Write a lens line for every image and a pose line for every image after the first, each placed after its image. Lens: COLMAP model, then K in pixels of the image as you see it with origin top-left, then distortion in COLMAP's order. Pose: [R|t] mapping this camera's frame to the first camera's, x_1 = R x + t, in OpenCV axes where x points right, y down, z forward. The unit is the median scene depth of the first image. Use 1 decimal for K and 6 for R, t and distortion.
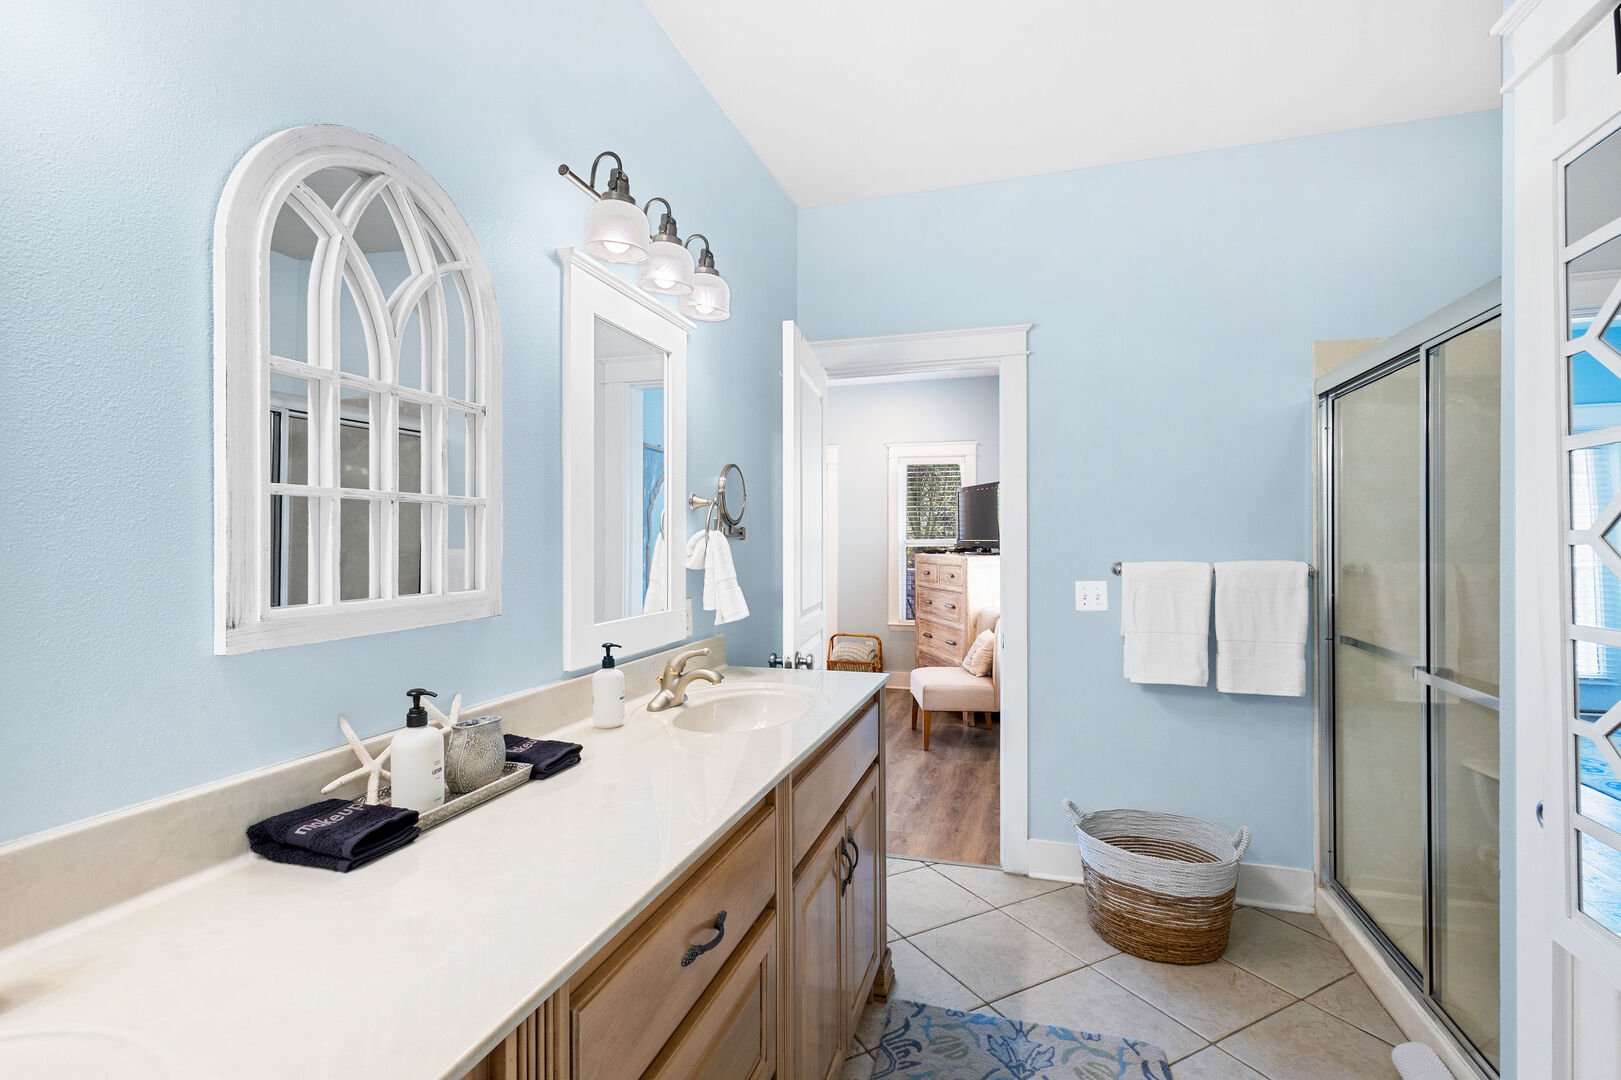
lens RADIAL K [[757.6, 0, 810.5], [0, 757.6, 539.4], [0, 0, 1]] dist [0.010939, 0.000288]
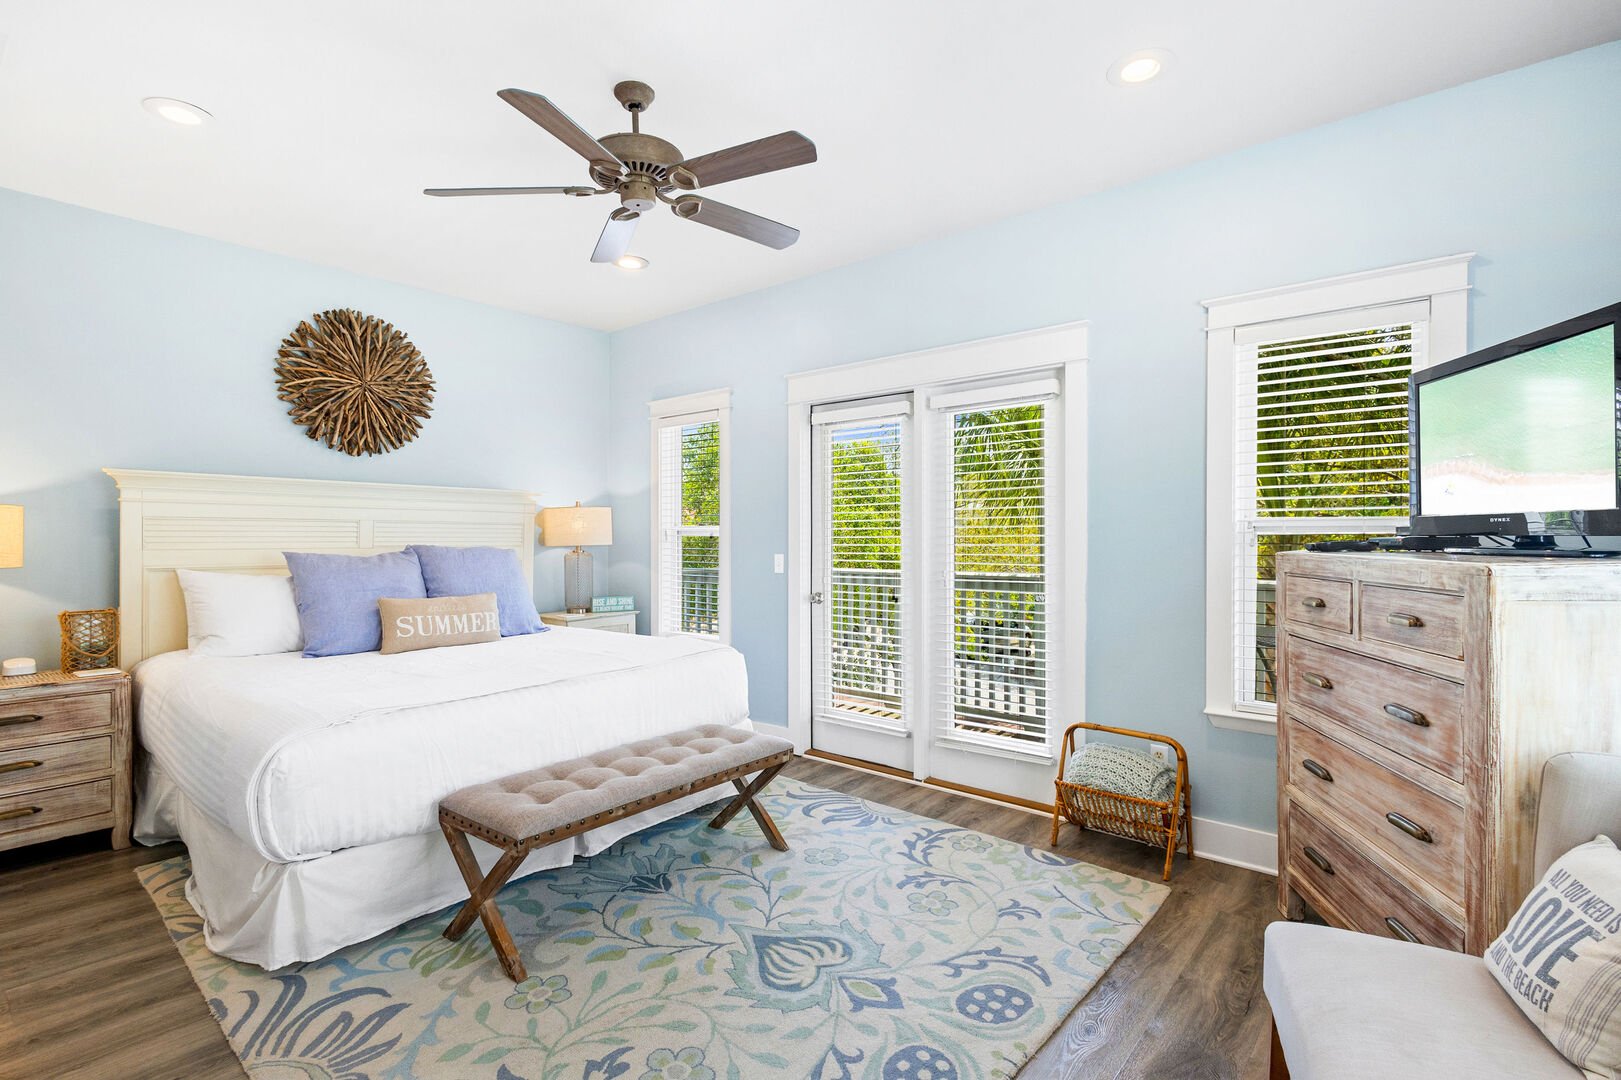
lens RADIAL K [[757.6, 0, 807.3], [0, 757.6, 543.4], [0, 0, 1]] dist [0.010939, 0.000288]
pose [[0.915754, 0.001877, -0.401736, 0.073356], [0.001244, 0.999971, 0.007508, 0.011062], [0.401738, -0.007376, 0.915725, 0.544639]]
